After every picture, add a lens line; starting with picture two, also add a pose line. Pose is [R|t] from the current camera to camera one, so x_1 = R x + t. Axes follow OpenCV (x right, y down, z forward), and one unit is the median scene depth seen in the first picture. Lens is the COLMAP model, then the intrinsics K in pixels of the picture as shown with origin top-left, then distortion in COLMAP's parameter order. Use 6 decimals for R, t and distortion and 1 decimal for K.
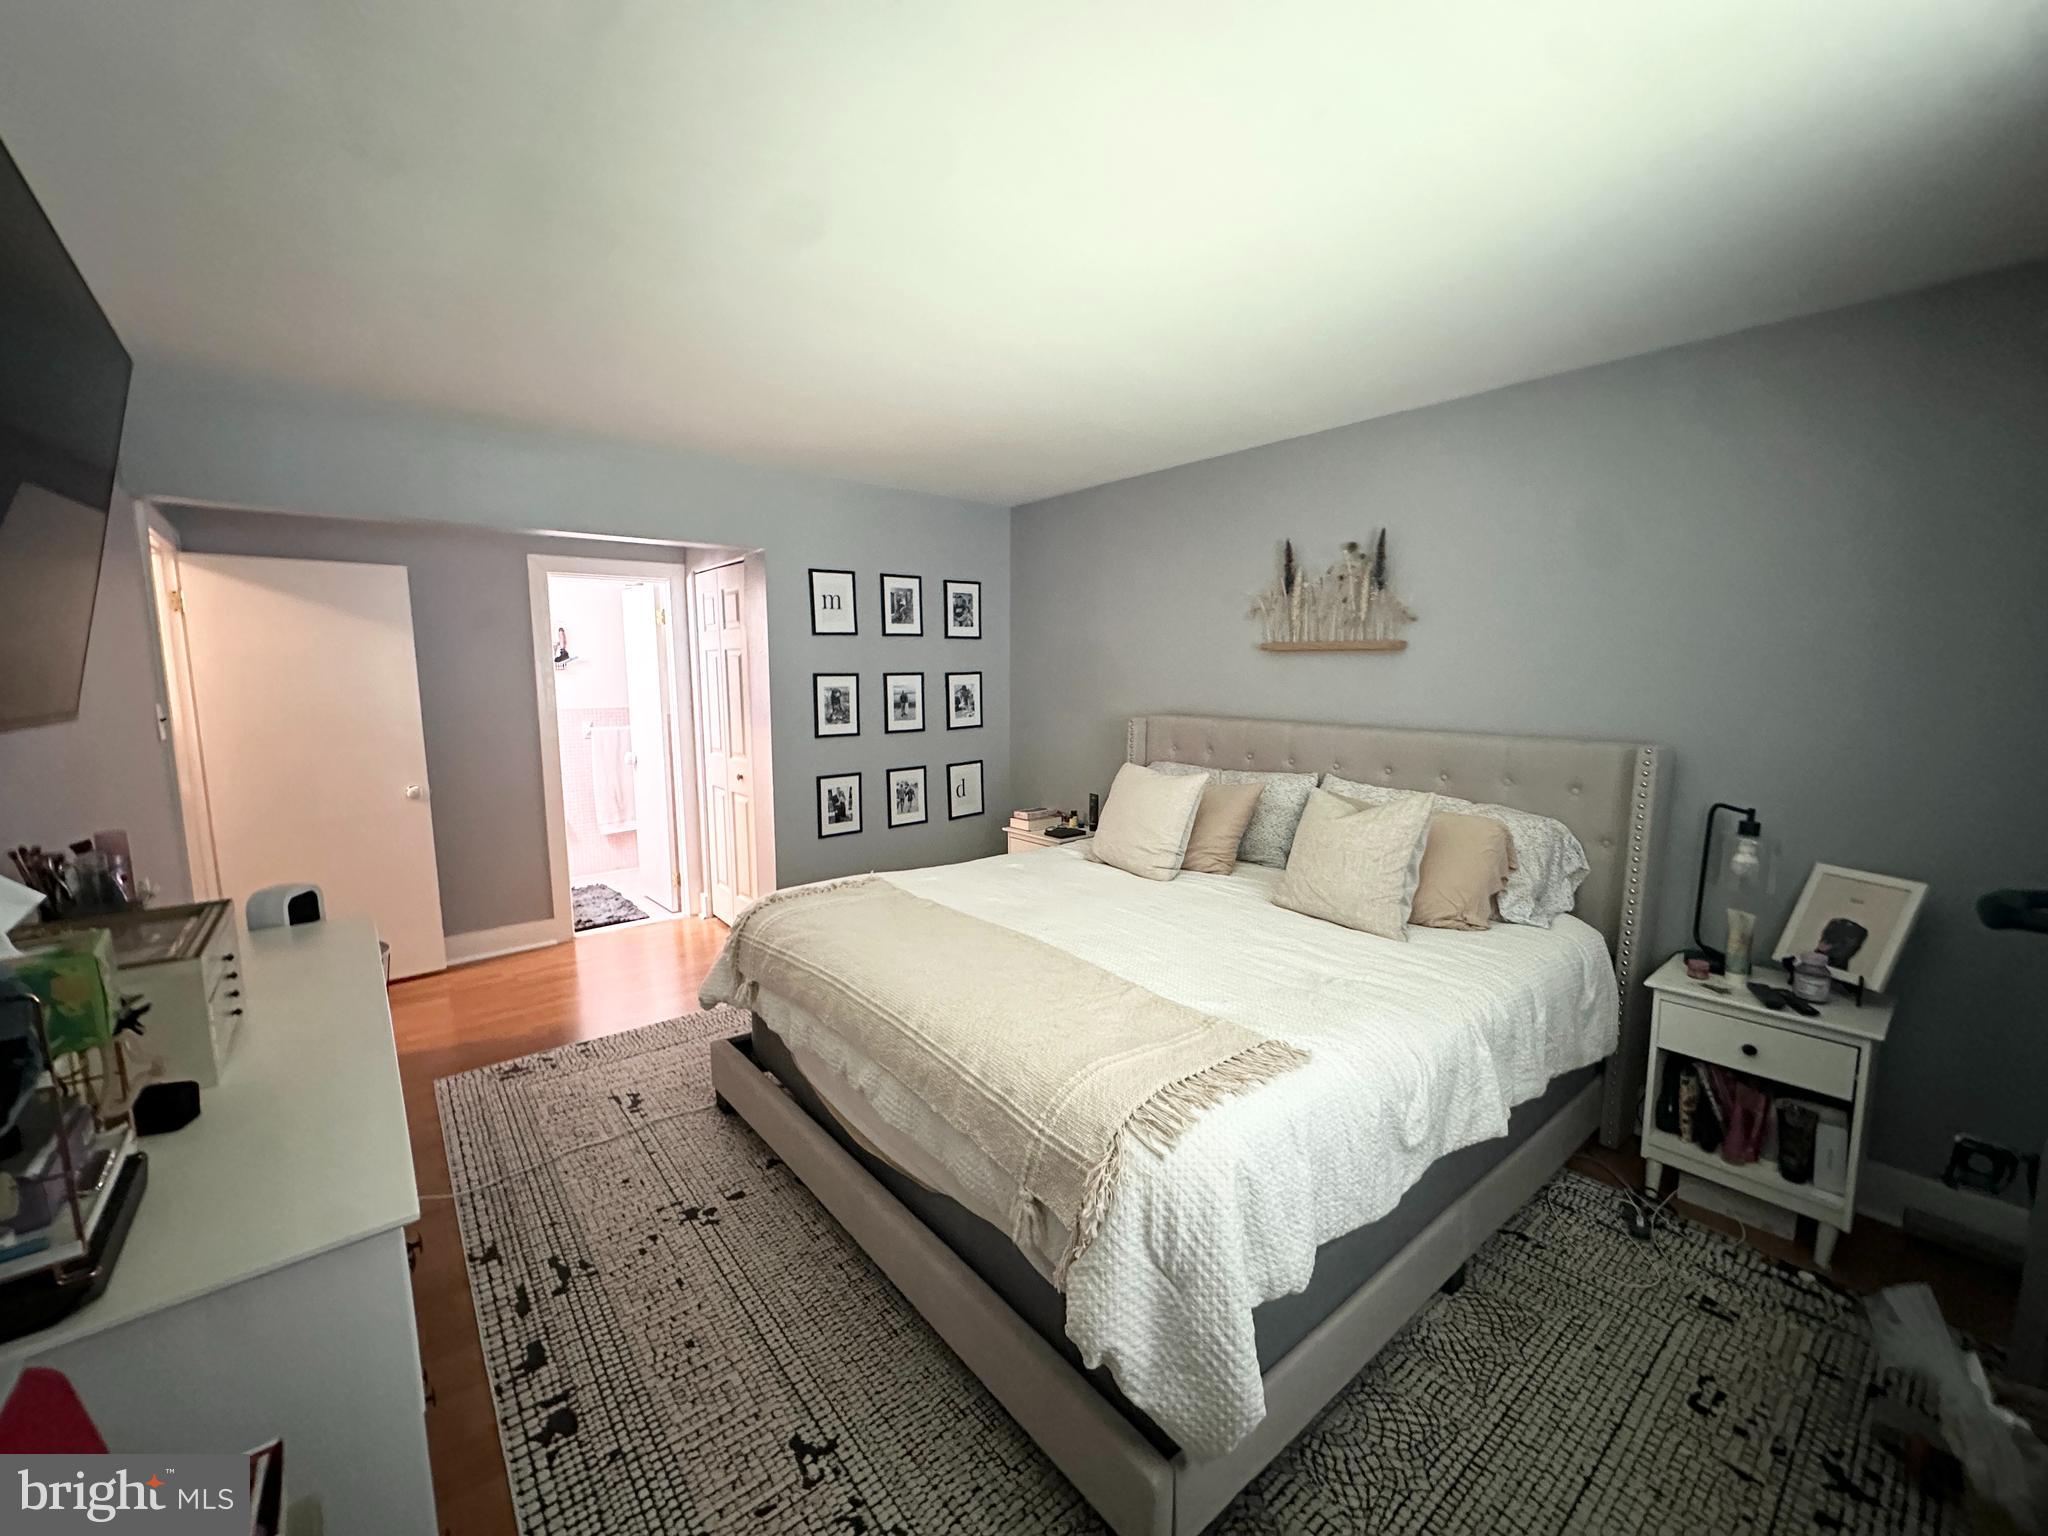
lens RADIAL K [[821.4, 0, 1016.1], [0, 821.4, 774.5], [0, 0, 1]] dist [-0.001475, 0.000624]
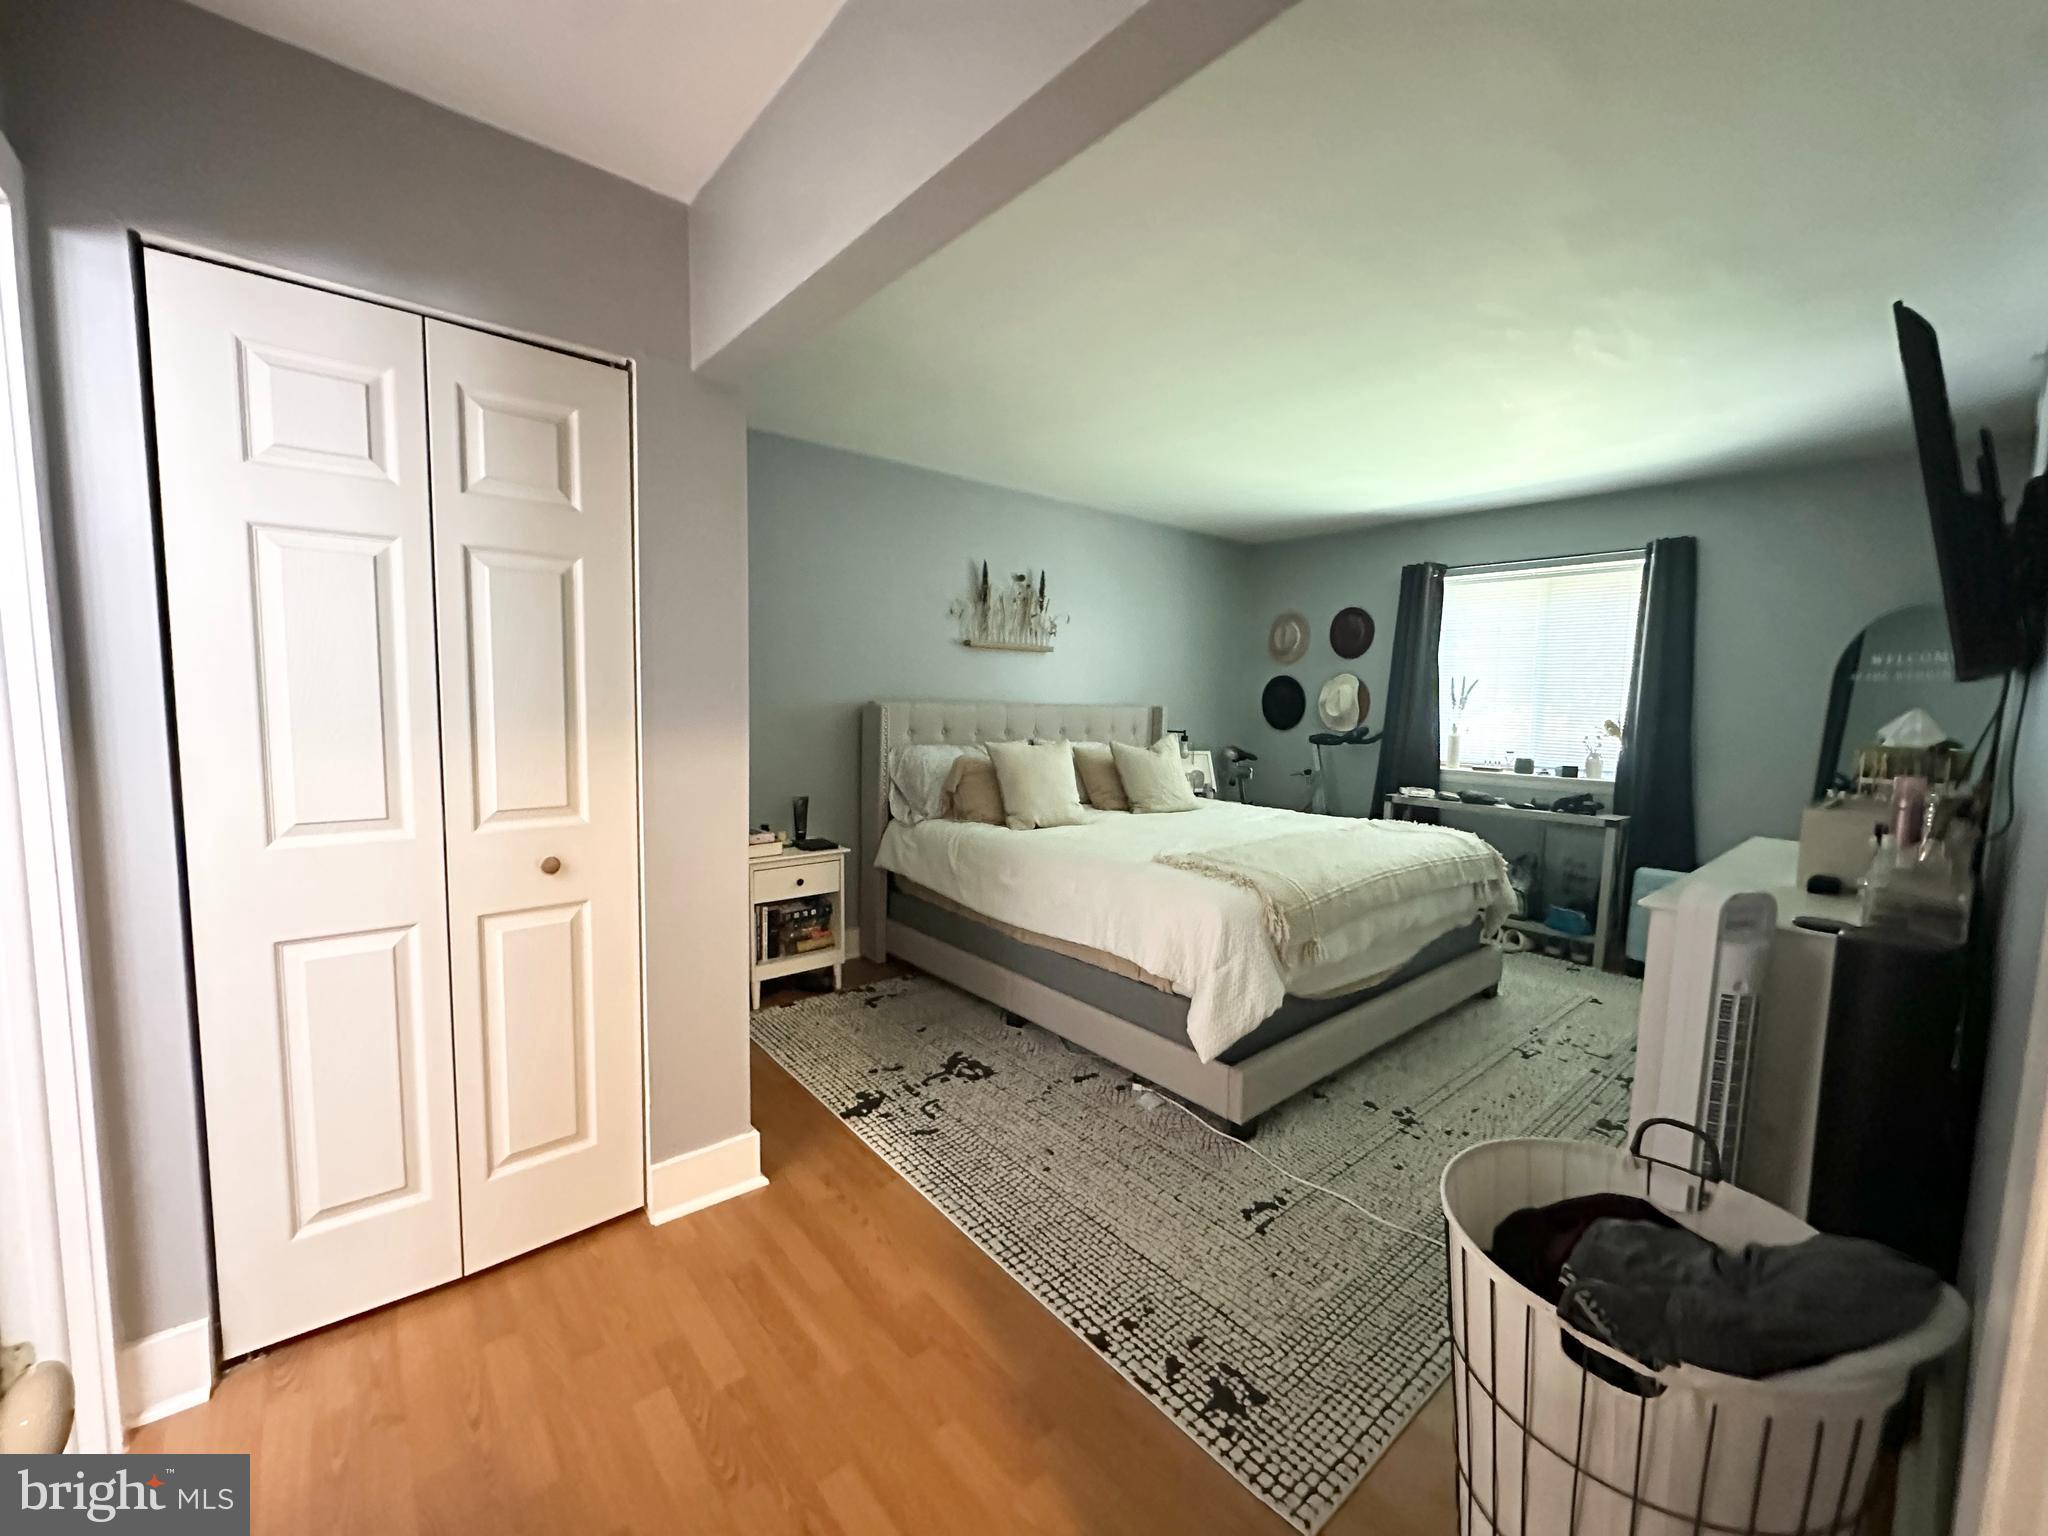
lens RADIAL K [[821.4, 0, 1014.2], [0, 821.4, 763.0], [0, 0, 1]] dist [-0.001475, 0.000624]
pose [[-0.016181, -0.090827, 0.995735, -1.082356], [0.099845, 0.990741, 0.091994, -0.094075], [-0.994871, 0.100908, -0.006963, 1.093224]]
